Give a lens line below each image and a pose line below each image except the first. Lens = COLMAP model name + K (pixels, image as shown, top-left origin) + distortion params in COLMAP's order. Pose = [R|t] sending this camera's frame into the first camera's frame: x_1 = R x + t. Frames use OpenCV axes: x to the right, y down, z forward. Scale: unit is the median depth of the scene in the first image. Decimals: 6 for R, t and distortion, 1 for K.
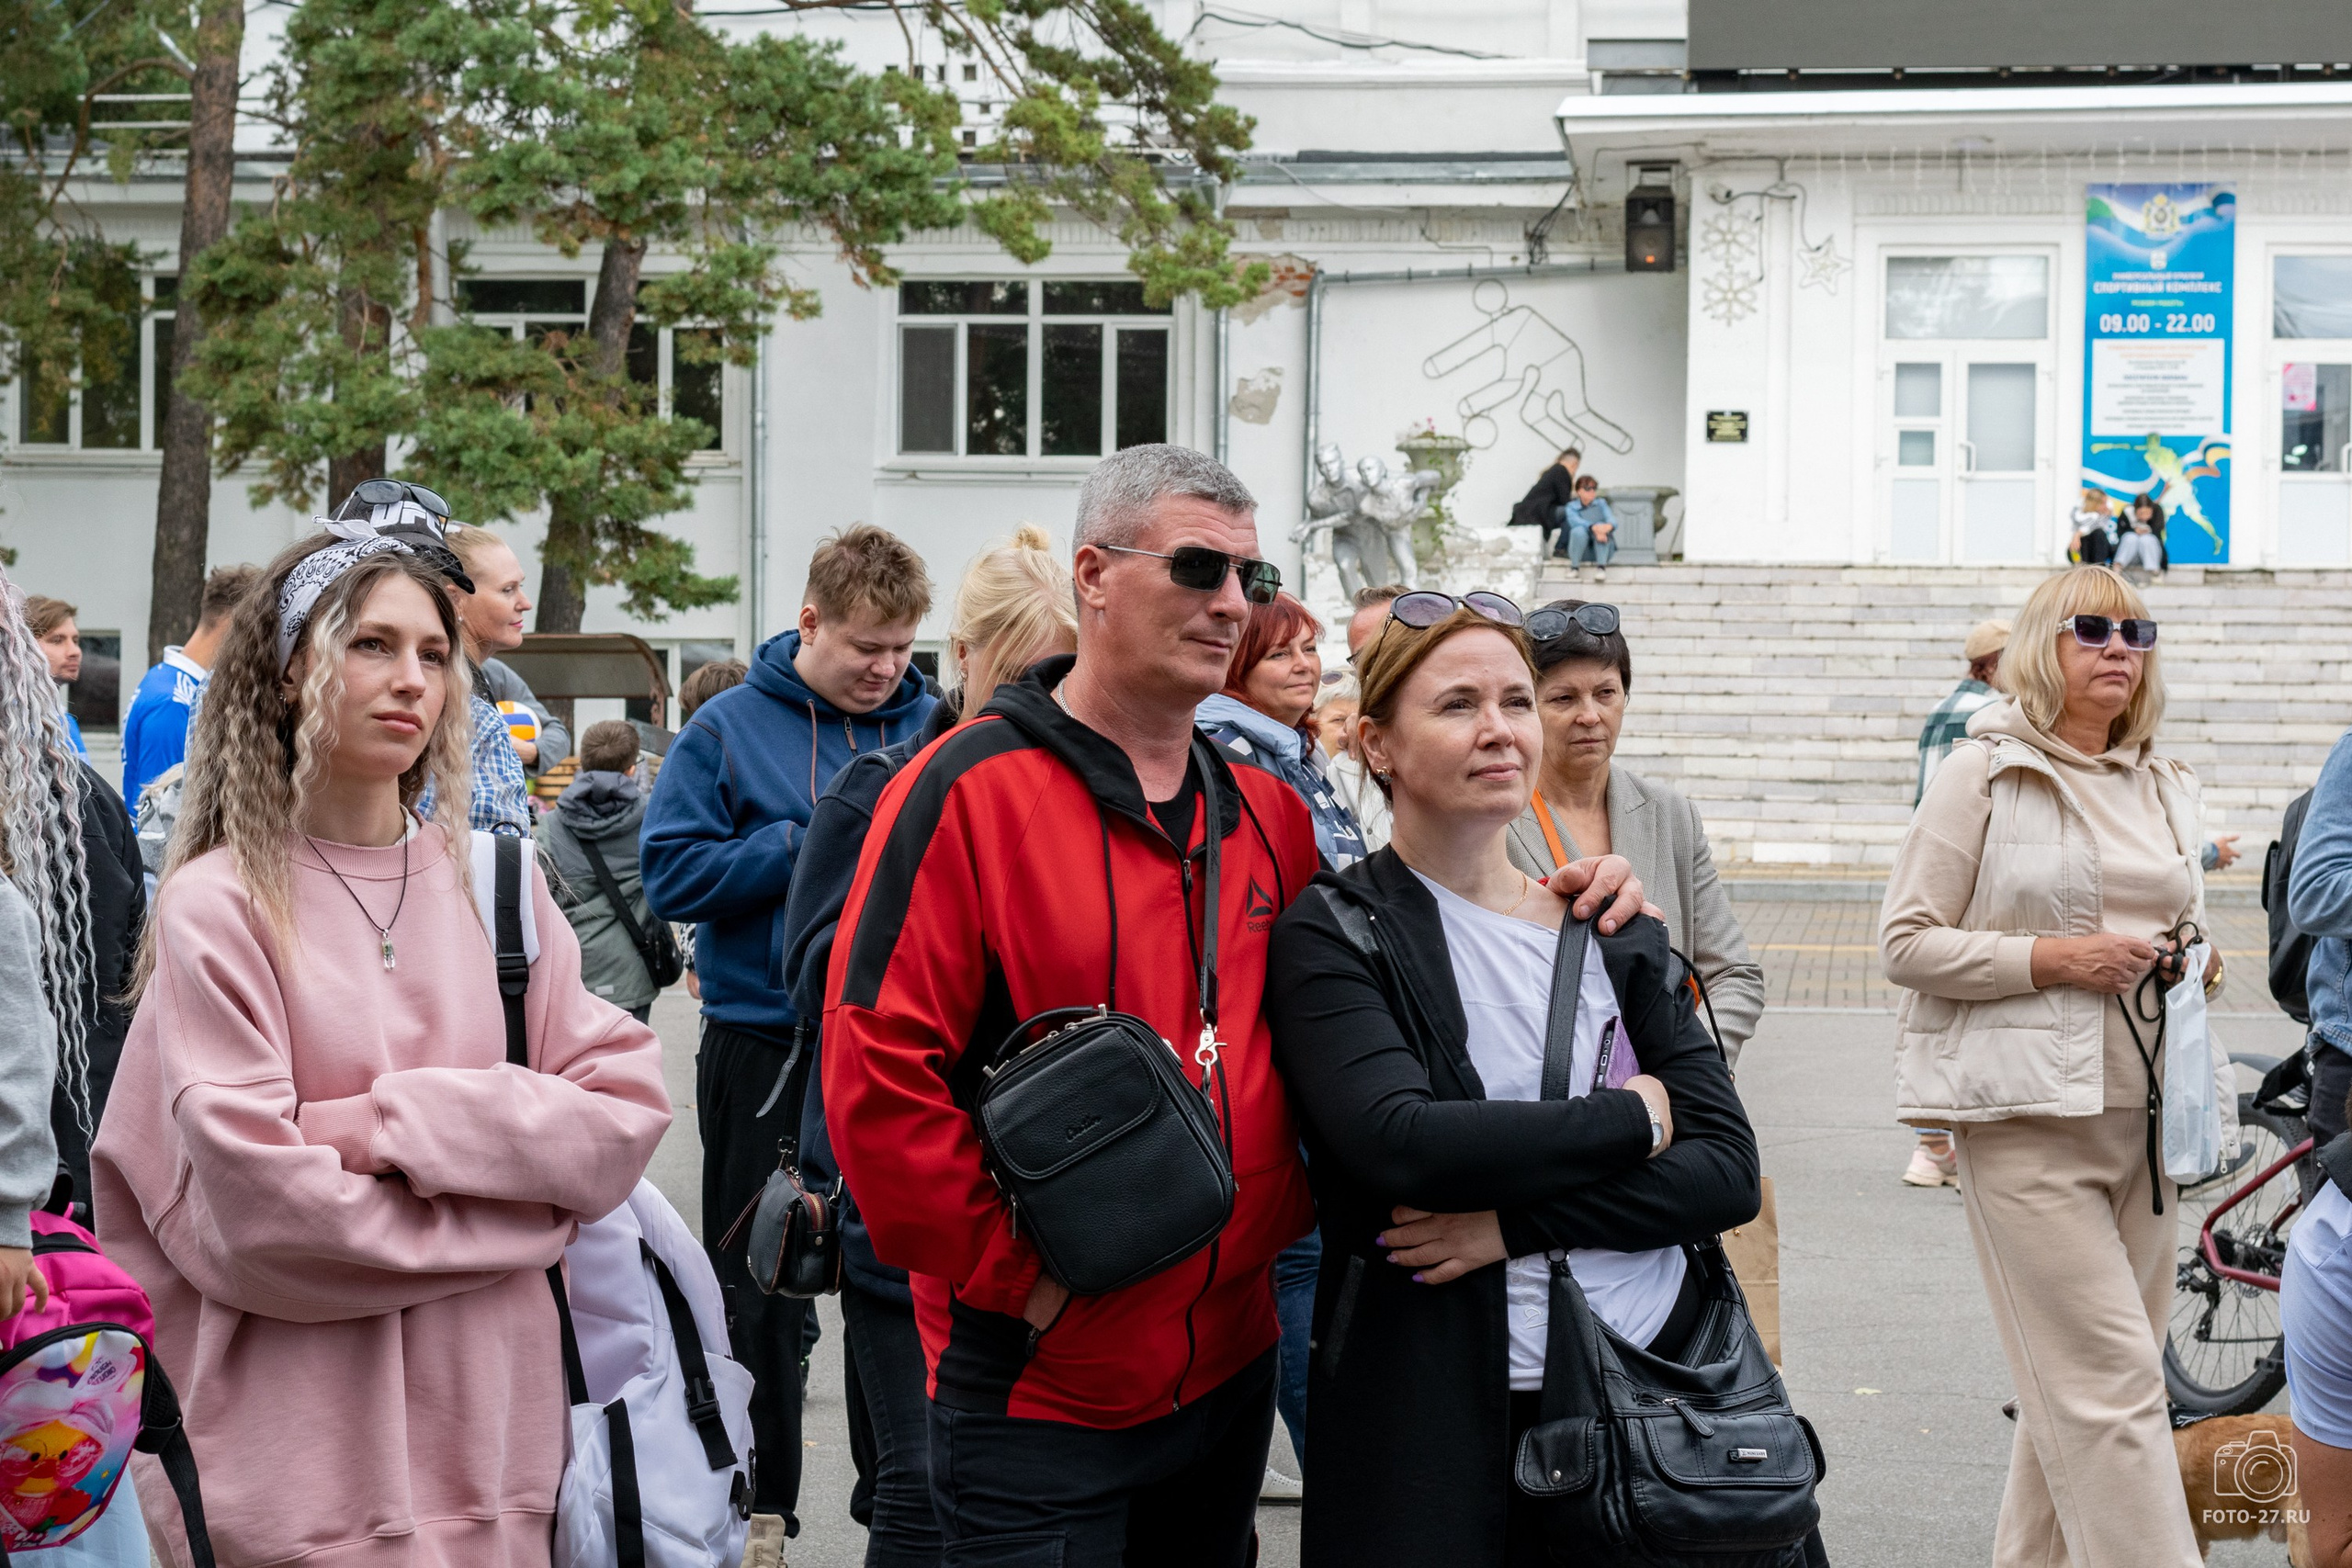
lens RADIAL K [[5192.2, 0, 1163.3], [0, 5192.2, 768.3], [0, 0, 1]] dist [0.107364, 0.000000]
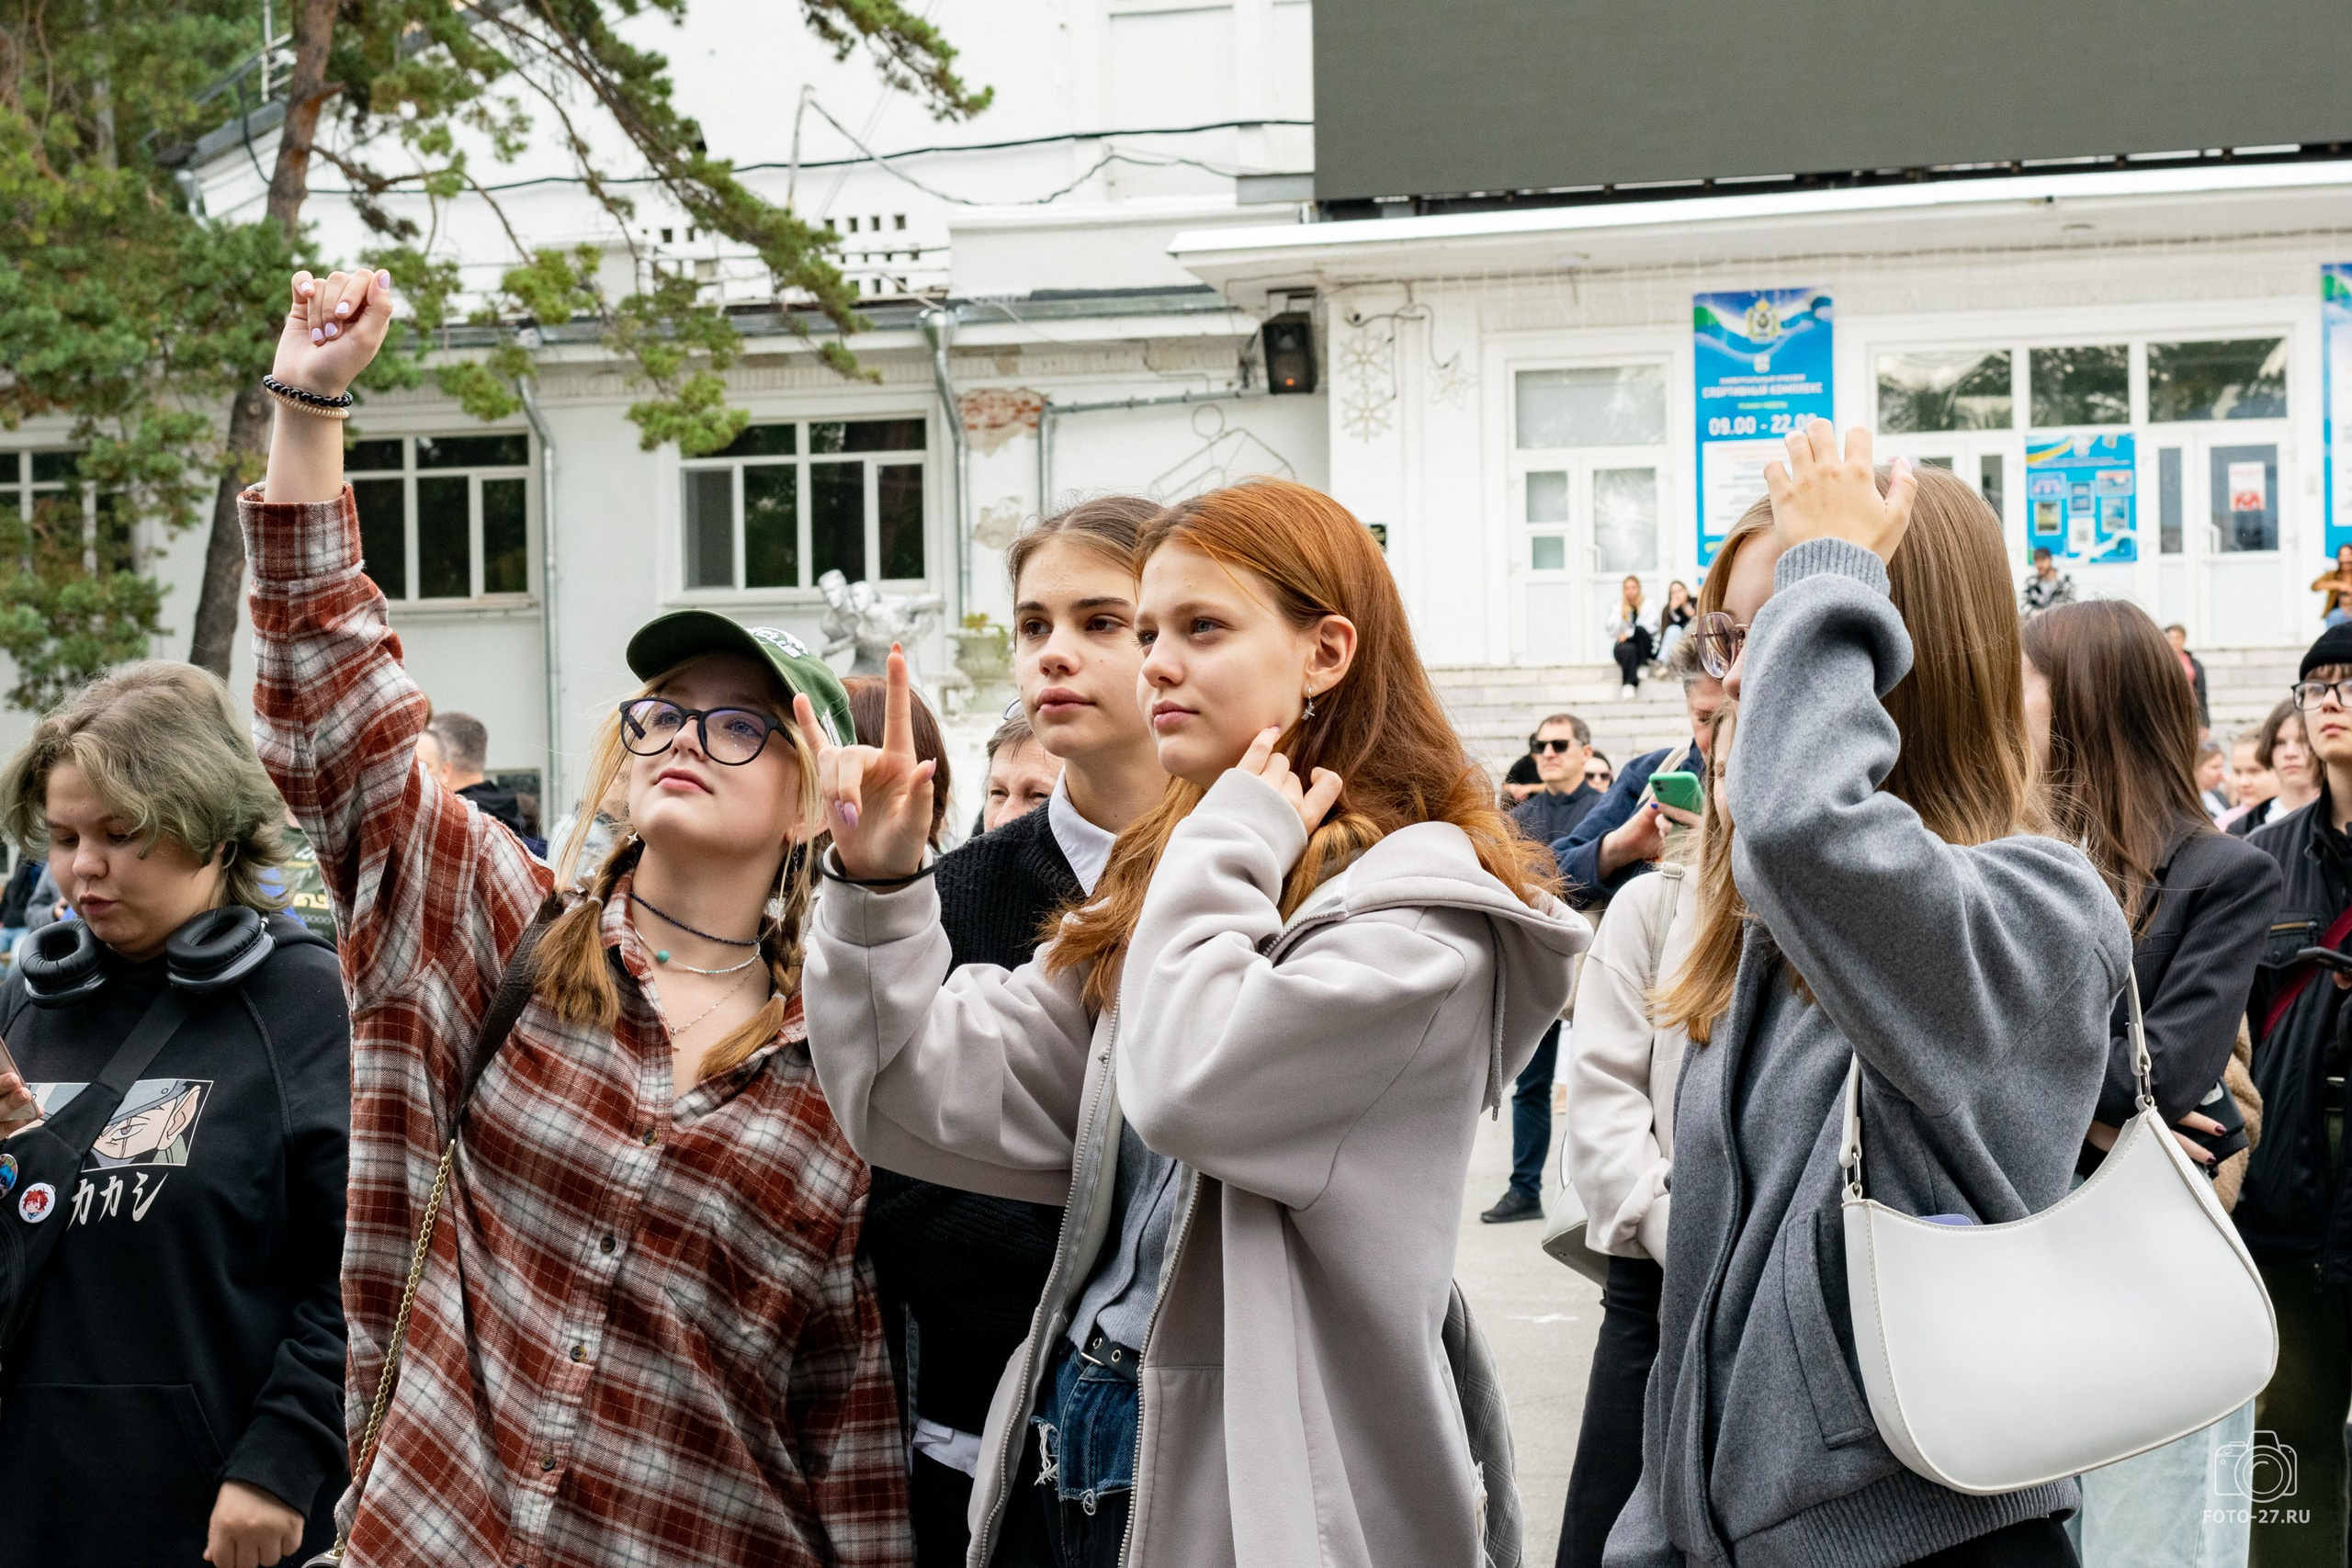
lens RADIAL K [[5192.2, 0, 1167.1], [0, 5192.2, 791.6], [0, 0, 1]] dist [0.107364, 0.000000]
pose [[0.984860, -0.028761, -0.170951, 0.246528], [0.025865, 0.999482, -0.019141, 0.004155], [0.171413, 0.014429, 0.985094, -0.036098]]
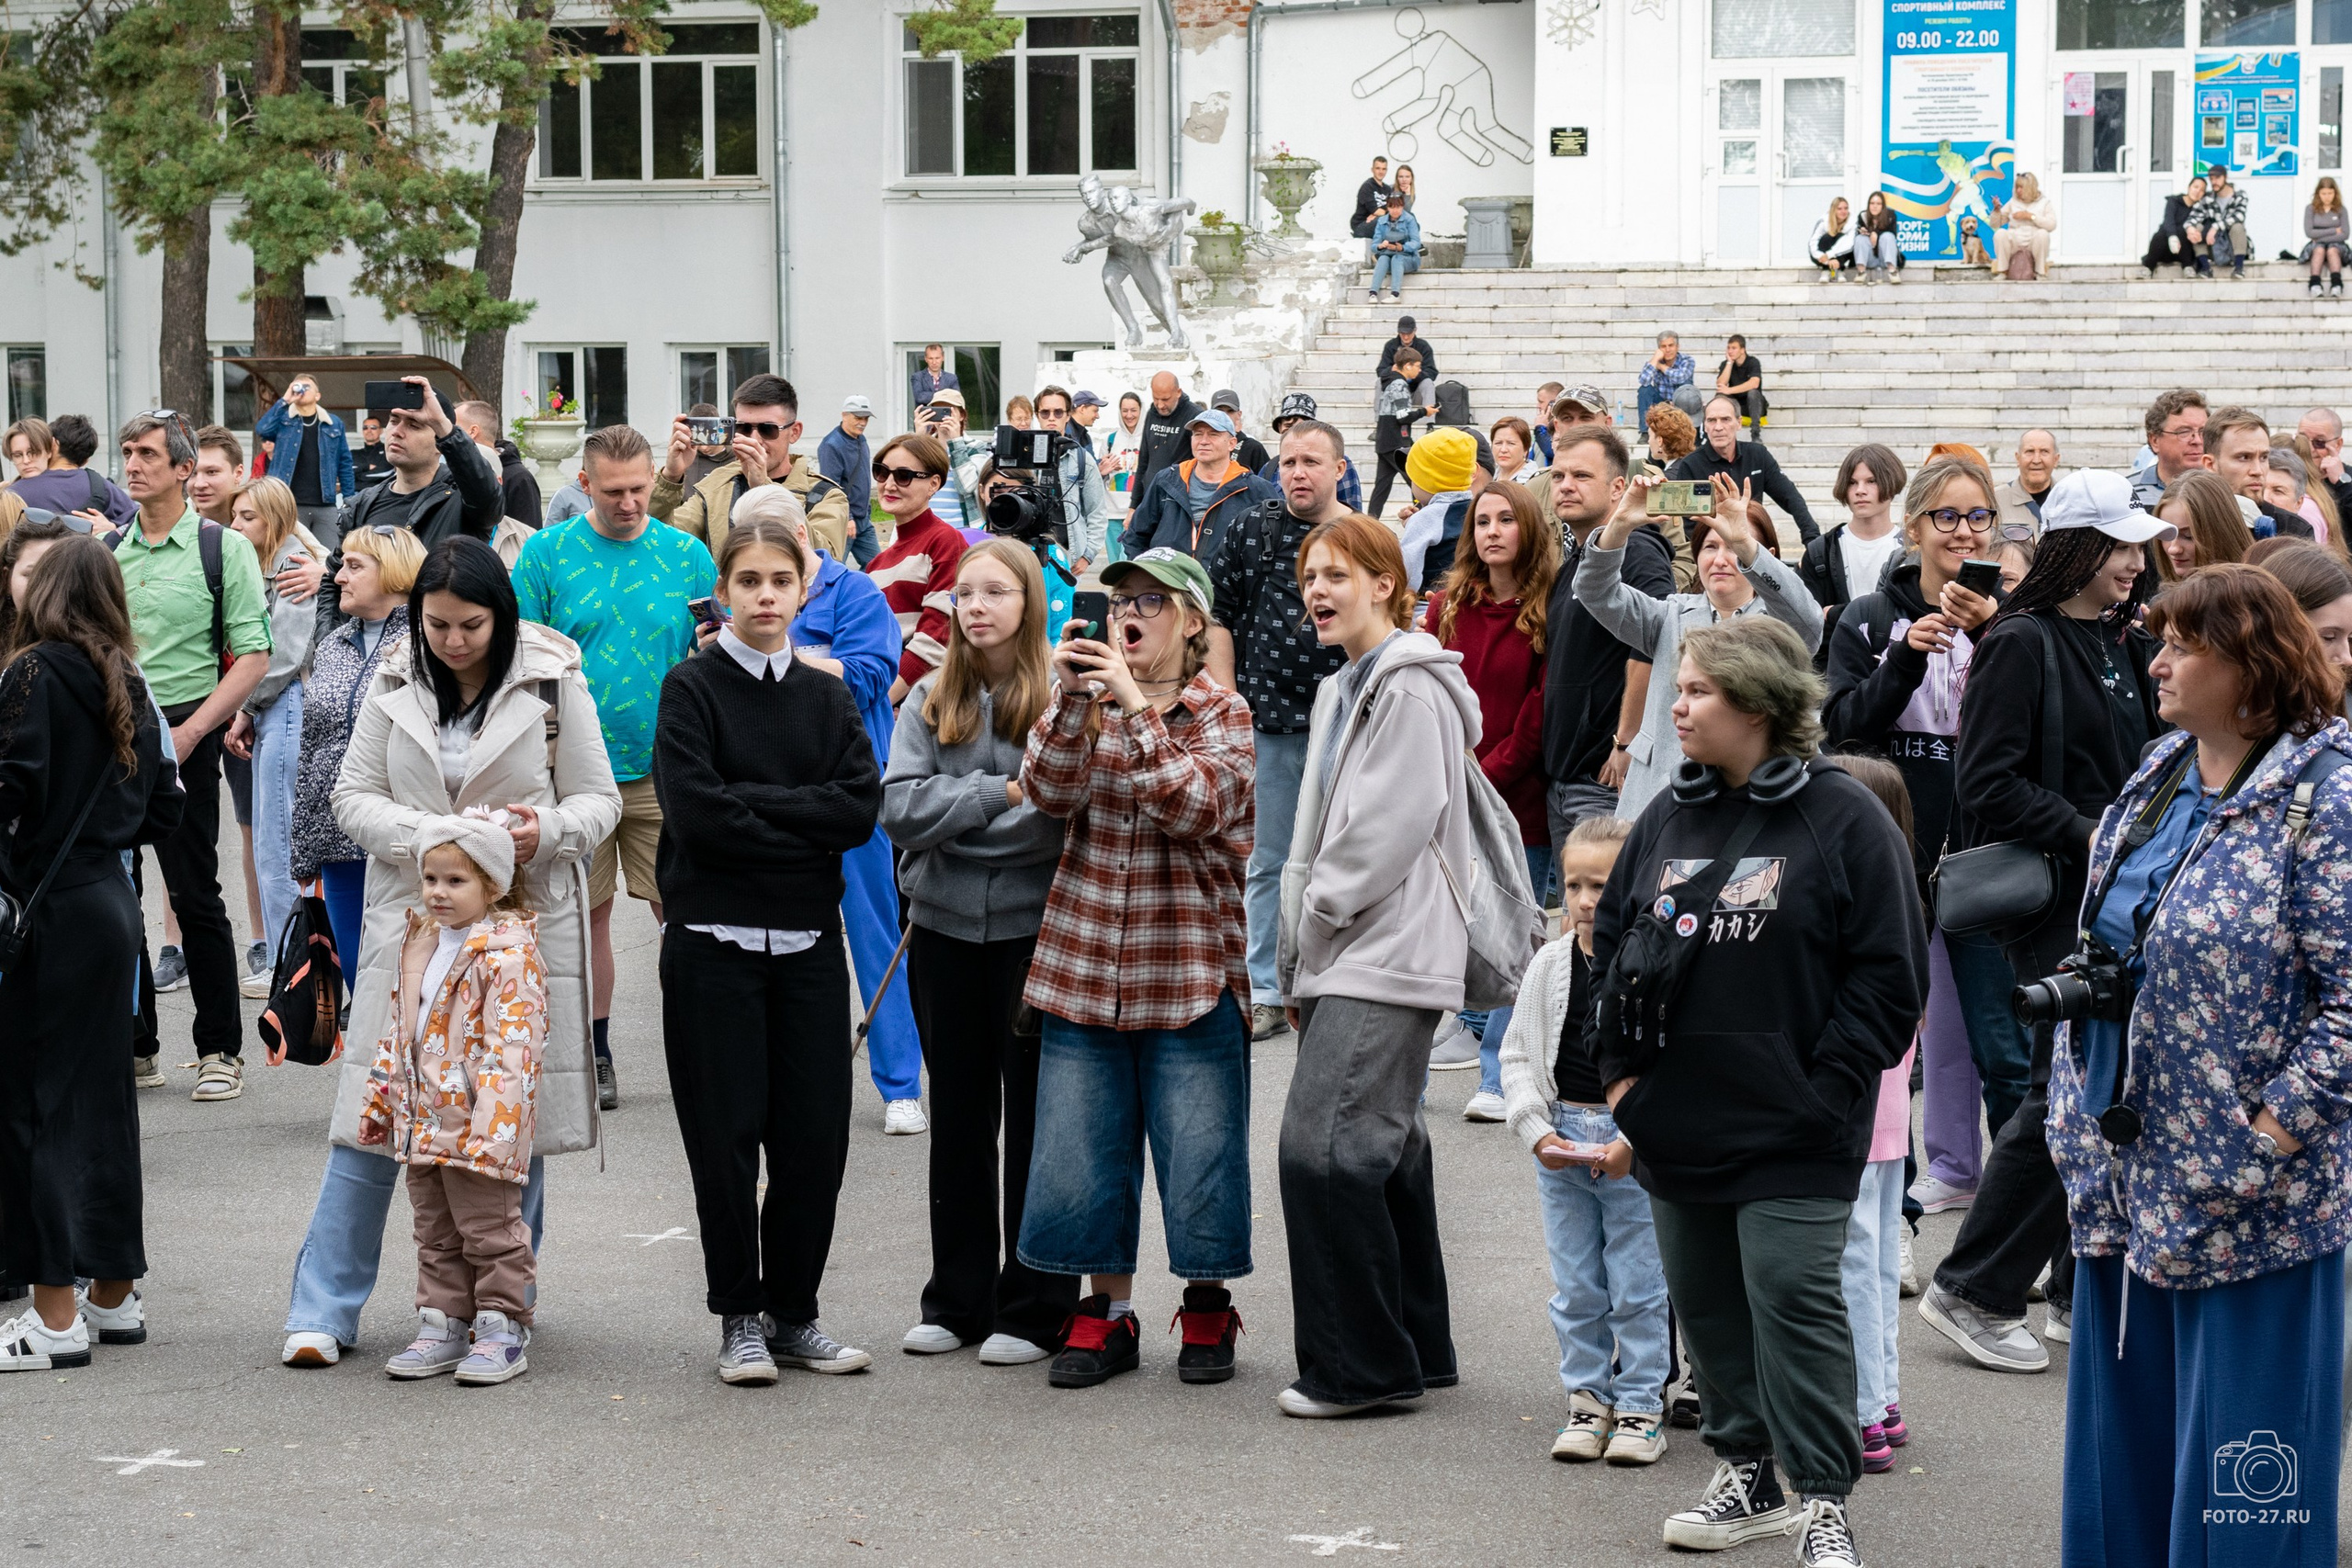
lens RADIAL K [[5192.2, 0, 1182.4], [0, 5192.2, 777.0], [0, 0, 1]] dist [0.107364, 0.000000]
pose [[0.985233, -0.000263, -0.171217, 0.218162], [0.012382, 0.997490, 0.069715, -0.008733], [0.170769, -0.070805, 0.982764, -0.119179]]
